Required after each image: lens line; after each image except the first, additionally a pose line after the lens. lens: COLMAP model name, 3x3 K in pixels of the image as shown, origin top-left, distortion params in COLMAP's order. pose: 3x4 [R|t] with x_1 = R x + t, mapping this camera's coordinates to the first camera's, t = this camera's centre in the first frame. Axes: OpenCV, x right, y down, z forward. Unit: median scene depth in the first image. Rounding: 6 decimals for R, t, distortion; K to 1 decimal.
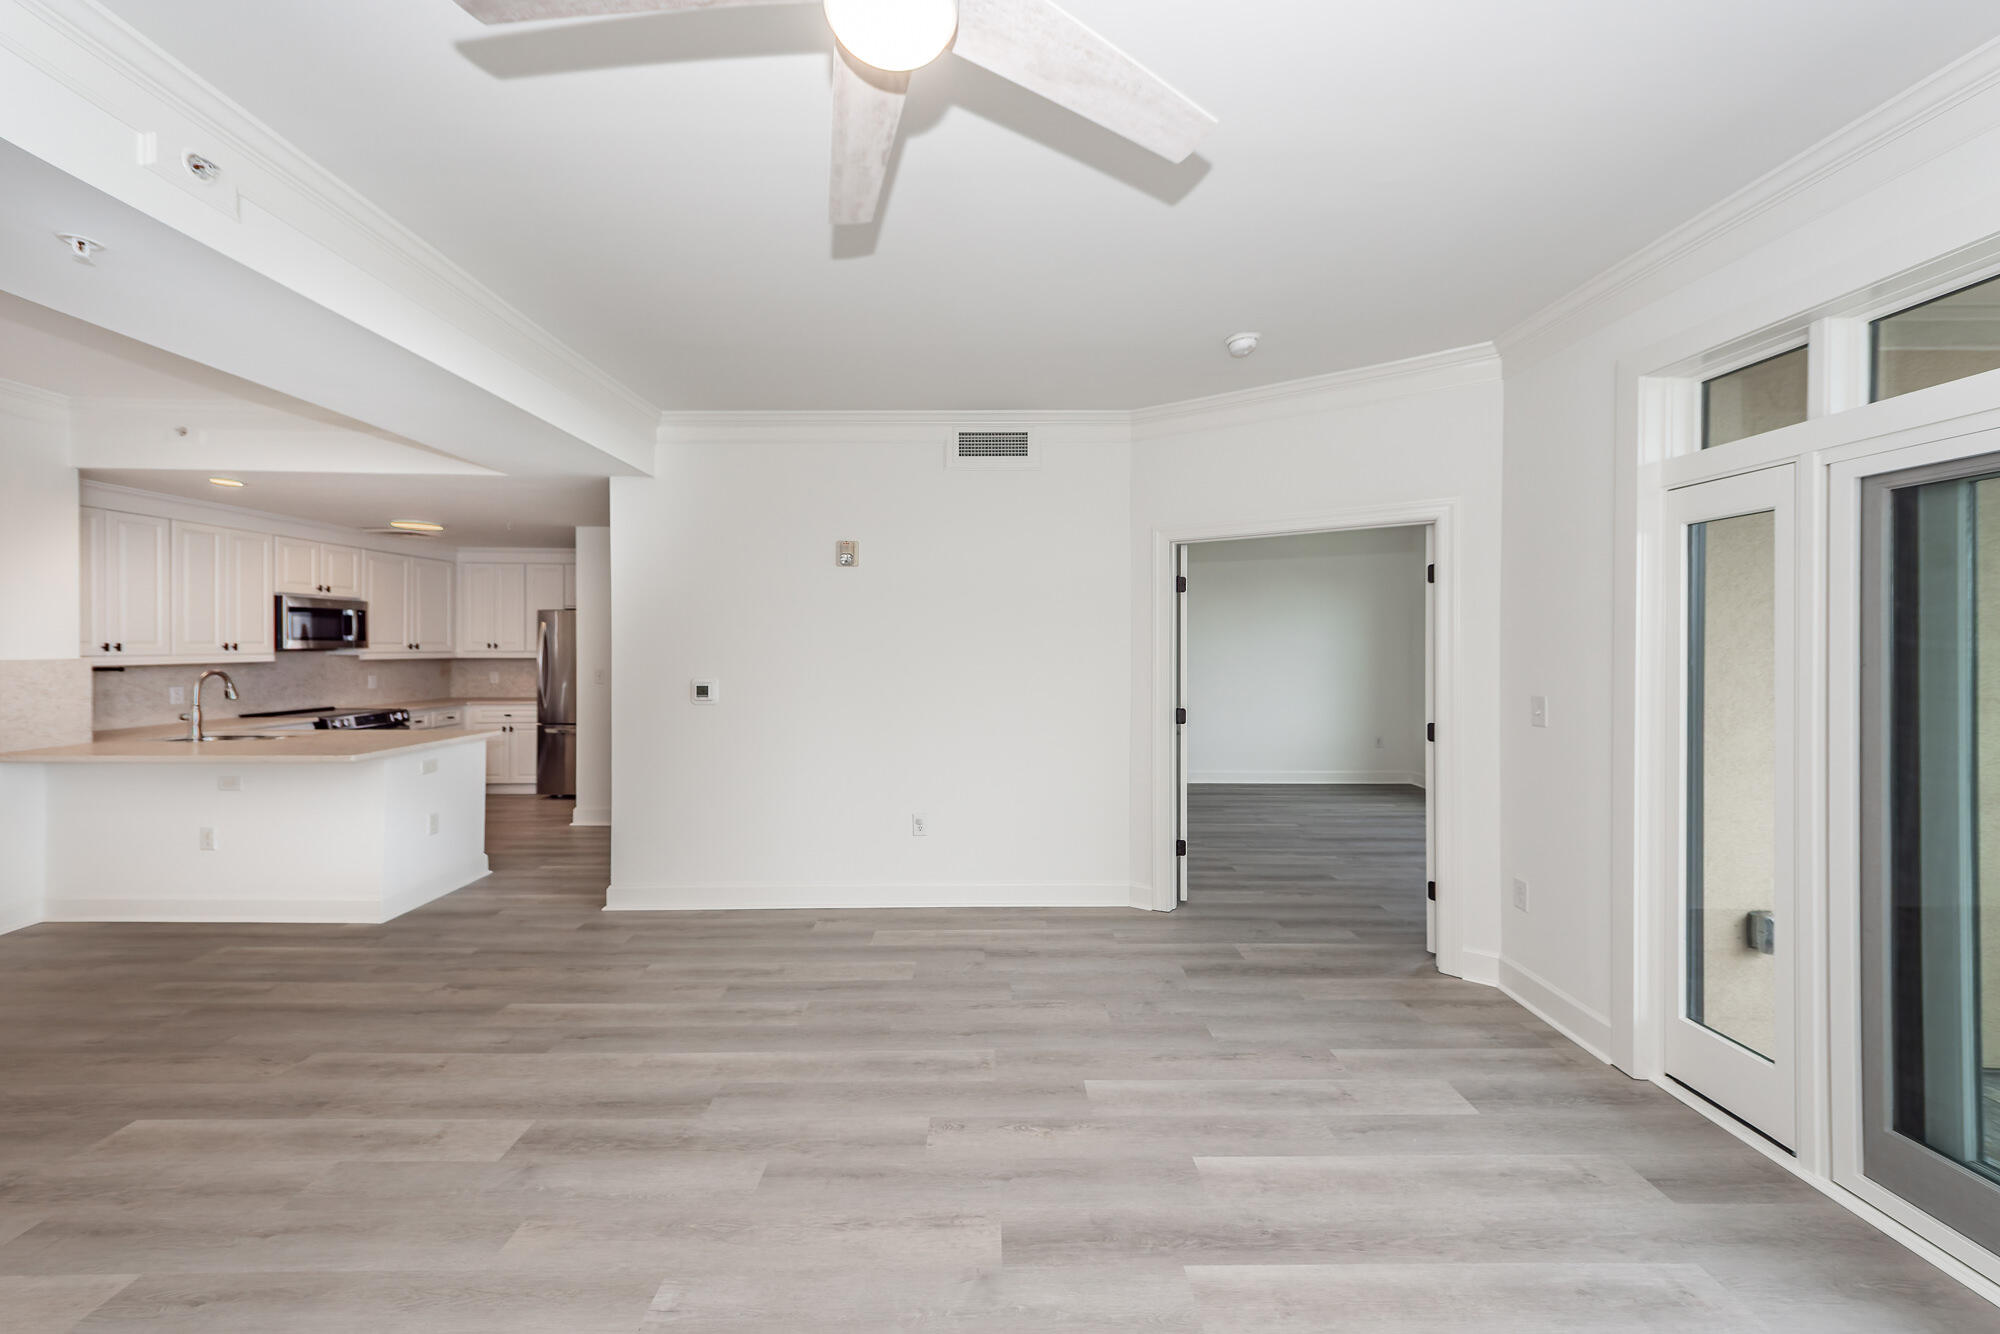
lens RADIAL K [[744.5, 0, 996.3], [0, 744.5, 652.7], [0, 0, 1]] dist [0.018501, -0.001587]
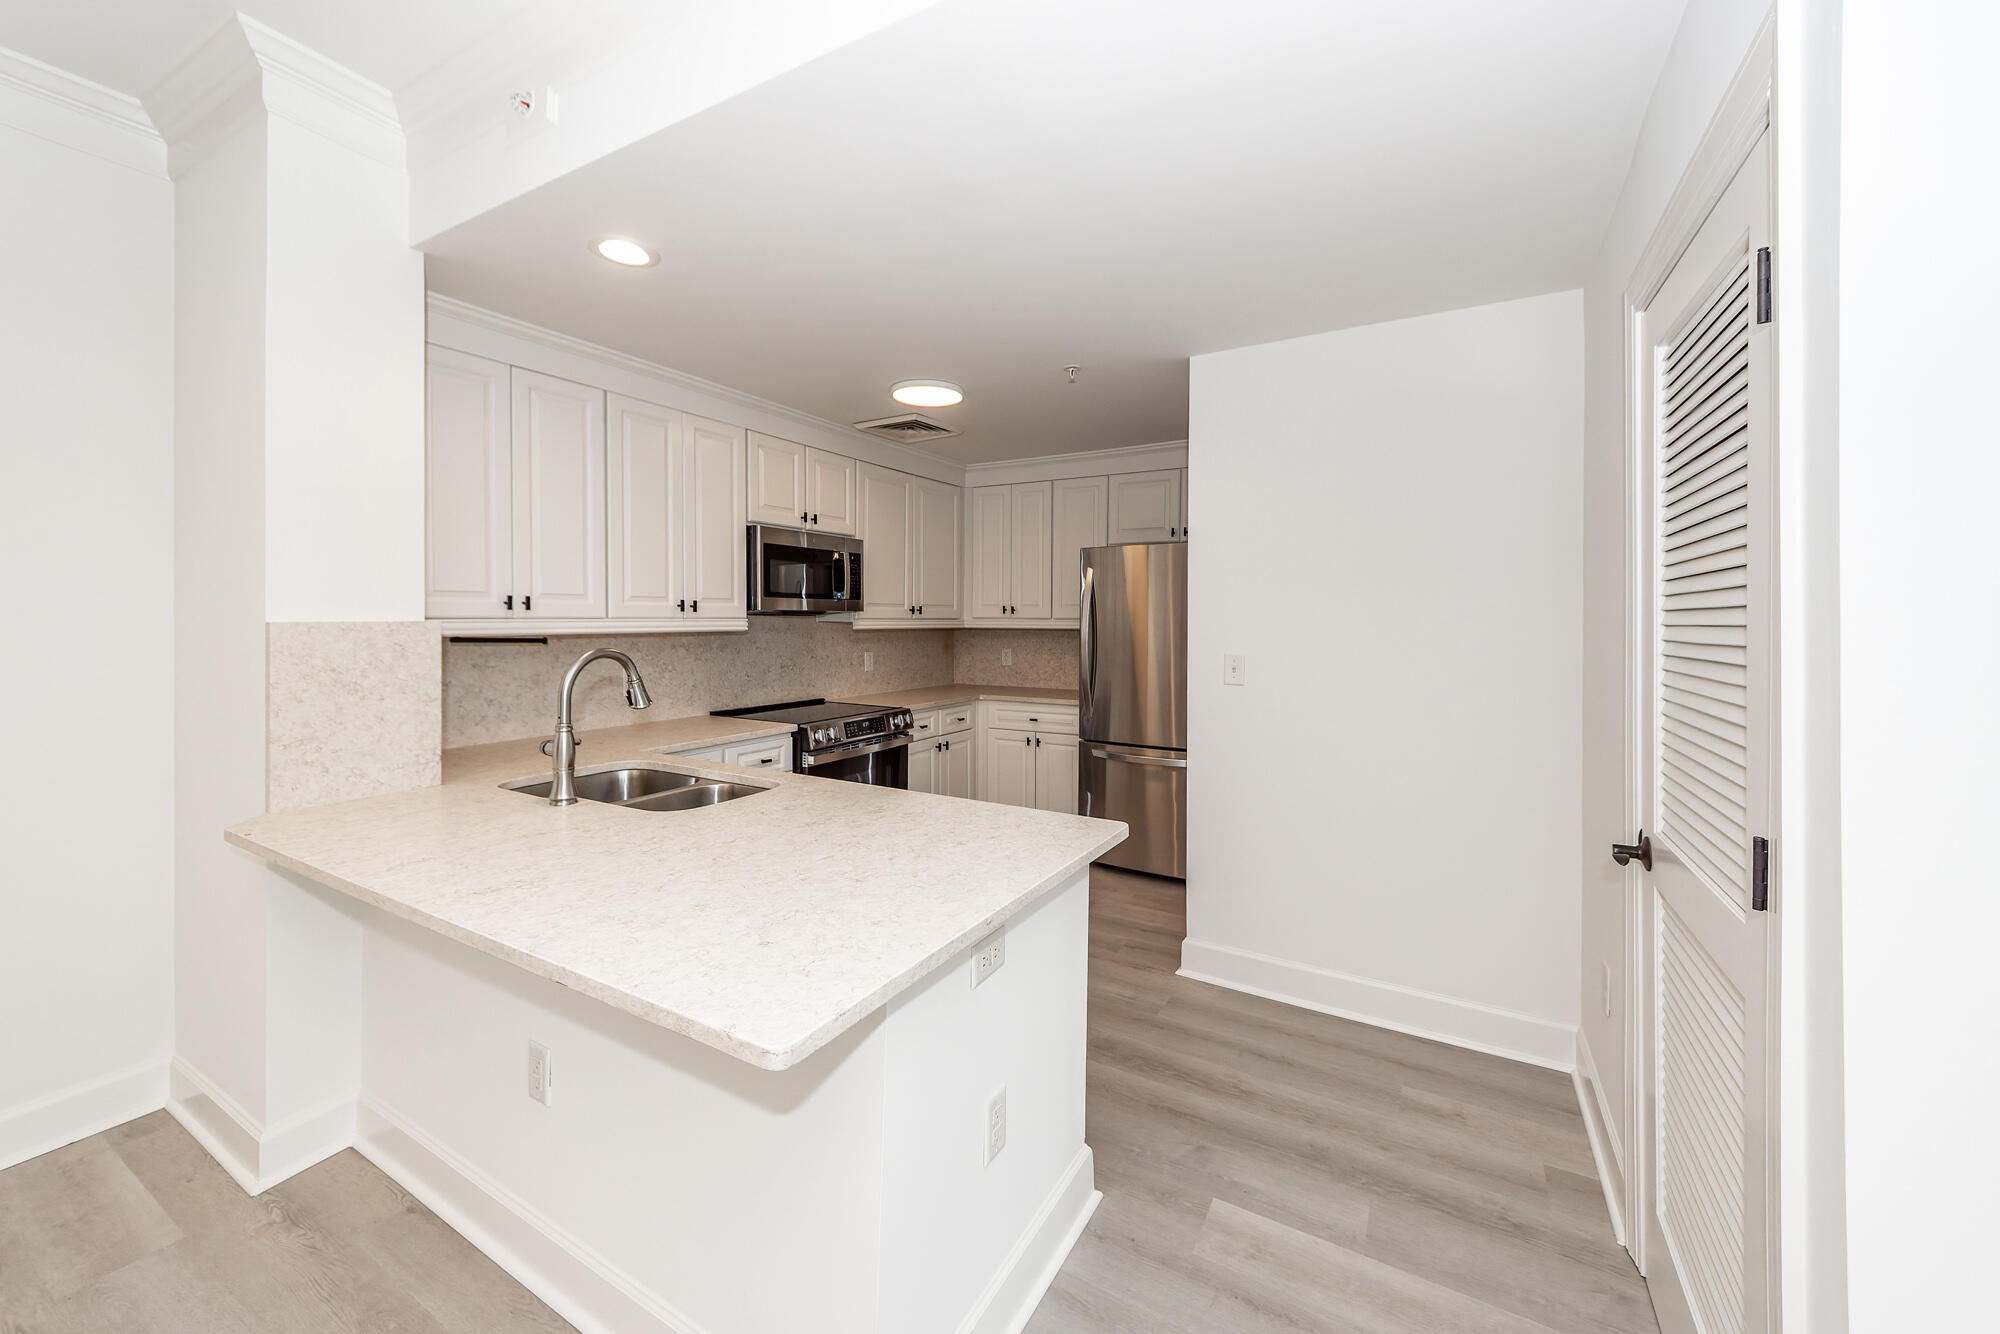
lens RADIAL K [[744.5, 0, 1000.8], [0, 744.5, 623.9], [0, 0, 1]] dist [0.018501, -0.001587]
pose [[0.861918, 0.004192, -0.507031, -0.640786], [-0.006091, 0.999979, -0.002085, 0.008418], [0.507012, 0.004885, 0.861925, 0.800762]]
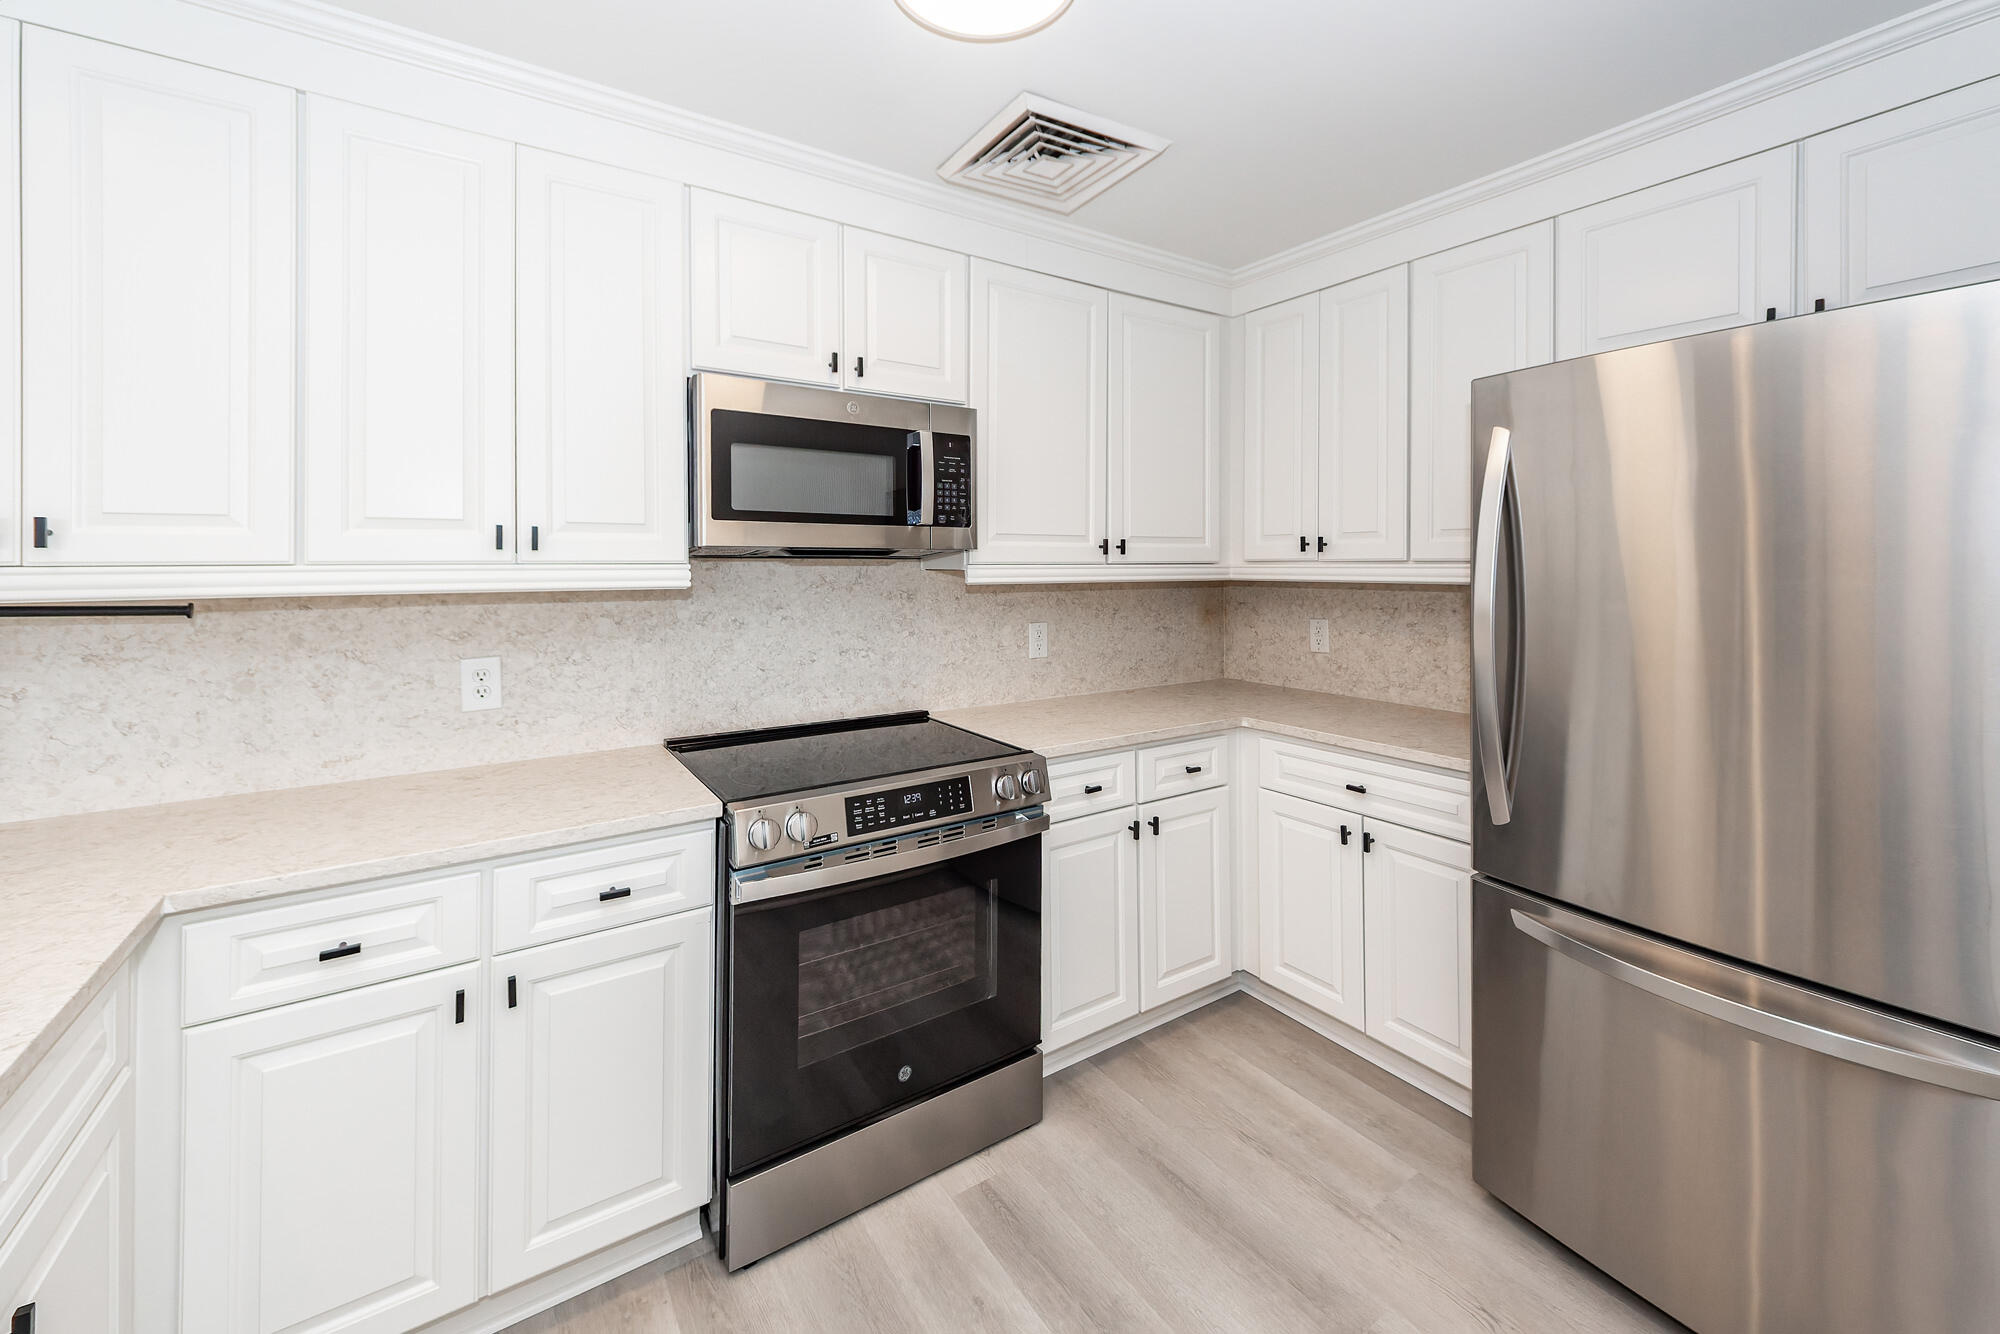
lens RADIAL K [[785.7, 0, 1018.9], [0, 785.7, 564.2], [0, 0, 1]] dist [0.003882, 0.000323]
pose [[0.555653, -0.002499, -0.831410, -0.850308], [-0.005032, 0.999967, -0.006369, 0.004167], [0.831399, 0.007723, 0.555622, 1.305041]]
